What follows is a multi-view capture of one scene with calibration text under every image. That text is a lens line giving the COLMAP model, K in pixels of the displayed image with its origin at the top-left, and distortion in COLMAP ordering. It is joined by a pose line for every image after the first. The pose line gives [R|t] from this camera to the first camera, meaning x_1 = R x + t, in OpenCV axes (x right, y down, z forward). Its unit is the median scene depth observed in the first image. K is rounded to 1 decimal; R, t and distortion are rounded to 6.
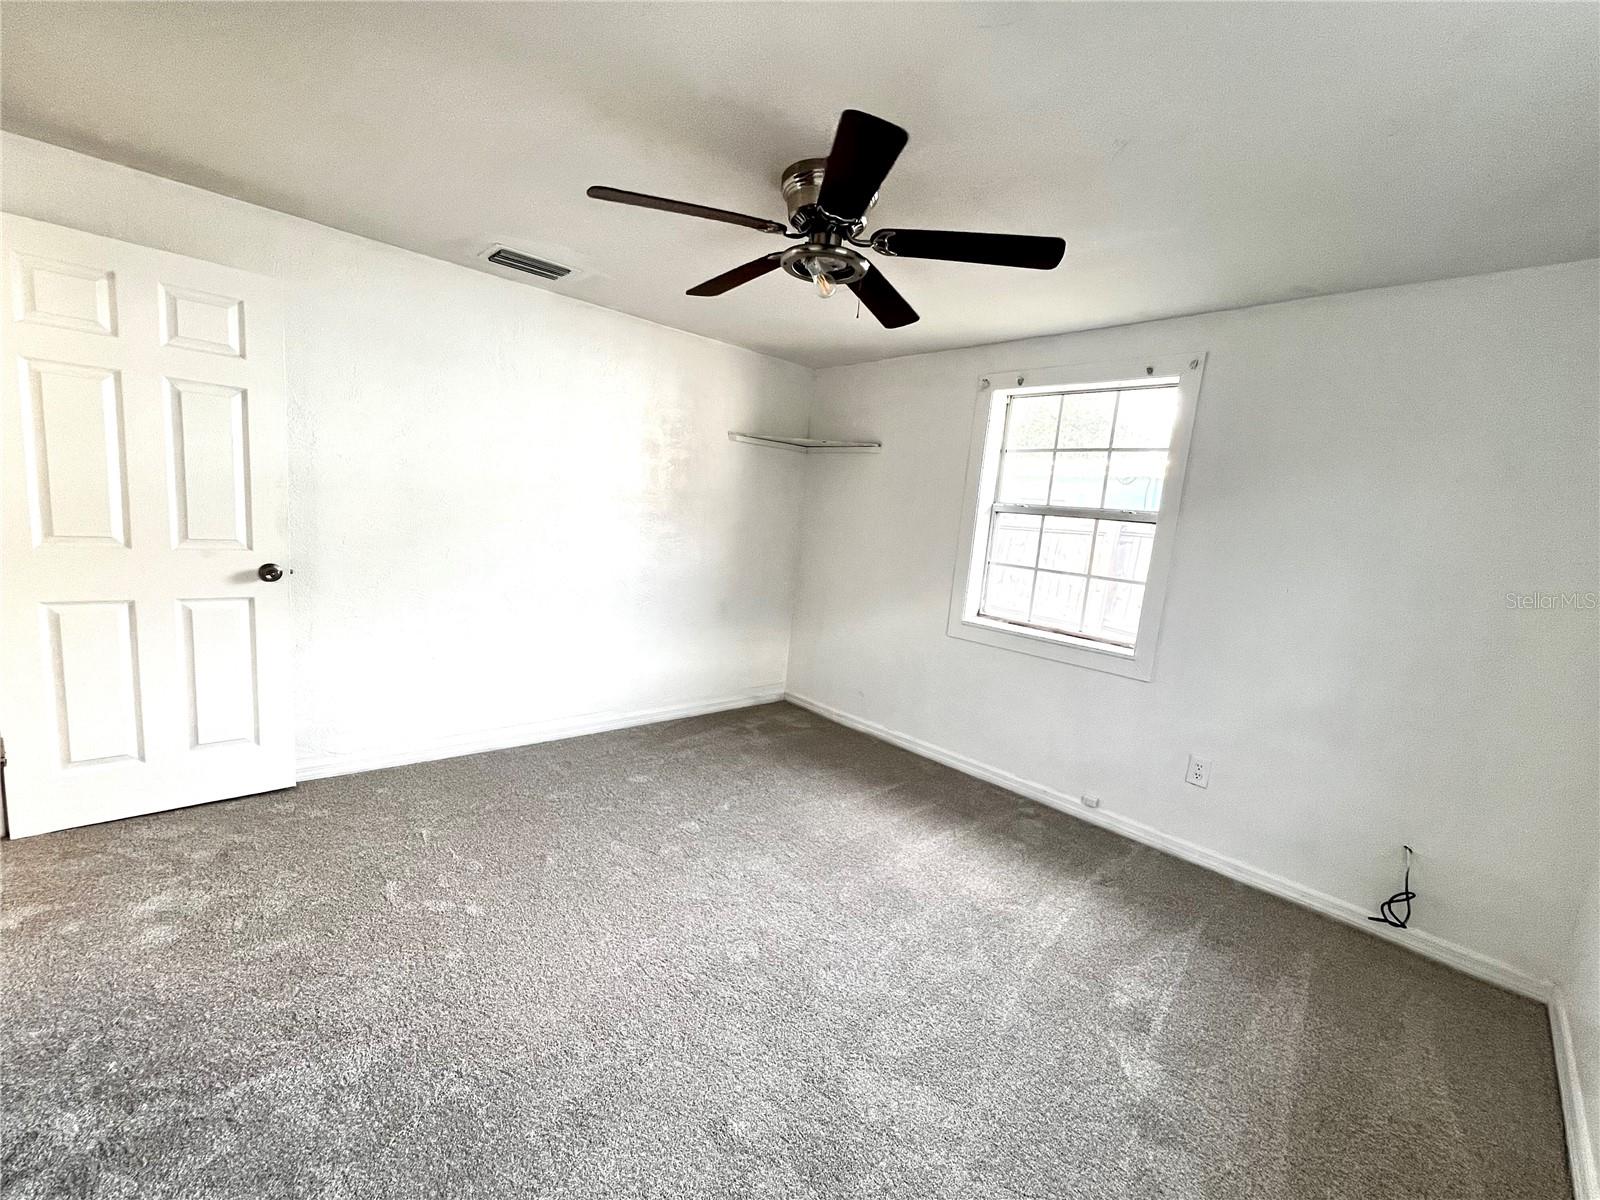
lens RADIAL K [[622.8, 0, 810.9], [0, 622.8, 600.8], [0, 0, 1]] dist [-0.000486, 0.000046]
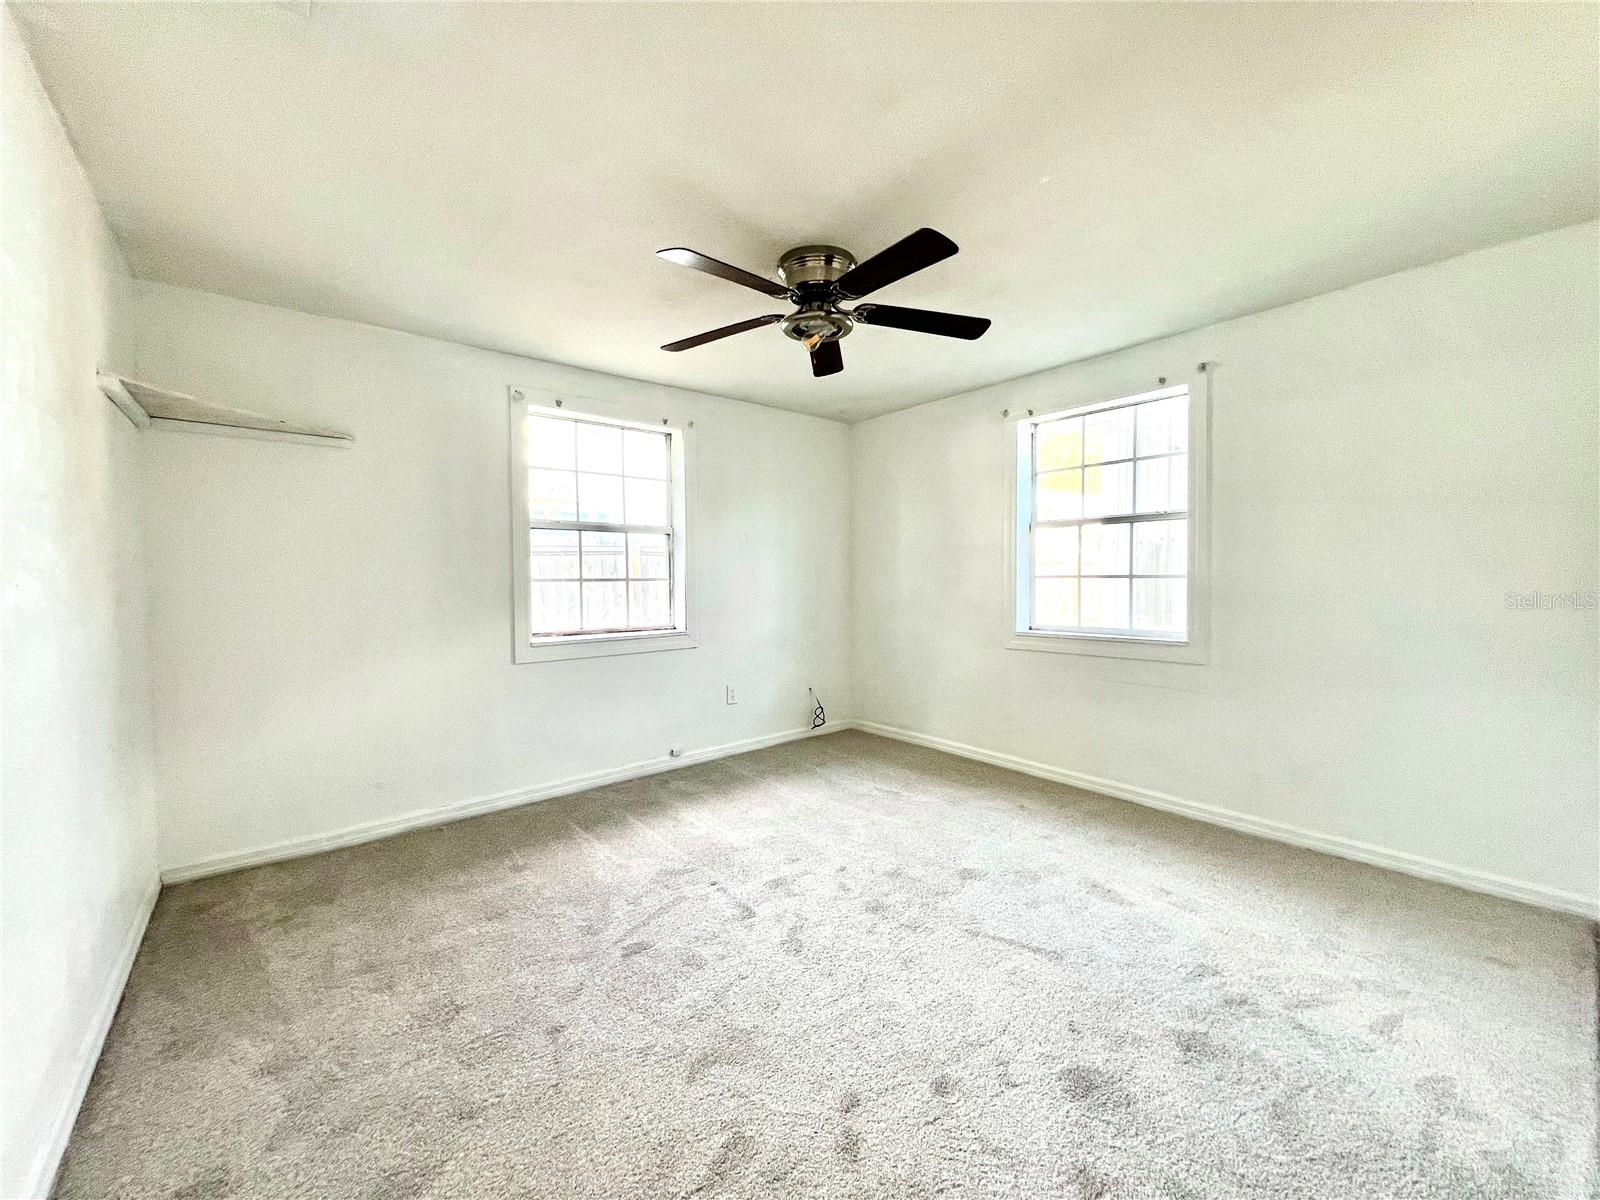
lens RADIAL K [[657.6, 0, 798.0], [0, 657.6, 594.2], [0, 0, 1]] dist [0.000478, 0.000073]
pose [[0.074880, -0.128663, 0.988857, -0.766376], [0.138129, 0.983420, 0.117496, -0.112273], [-0.987580, 0.127792, 0.091410, 0.545943]]
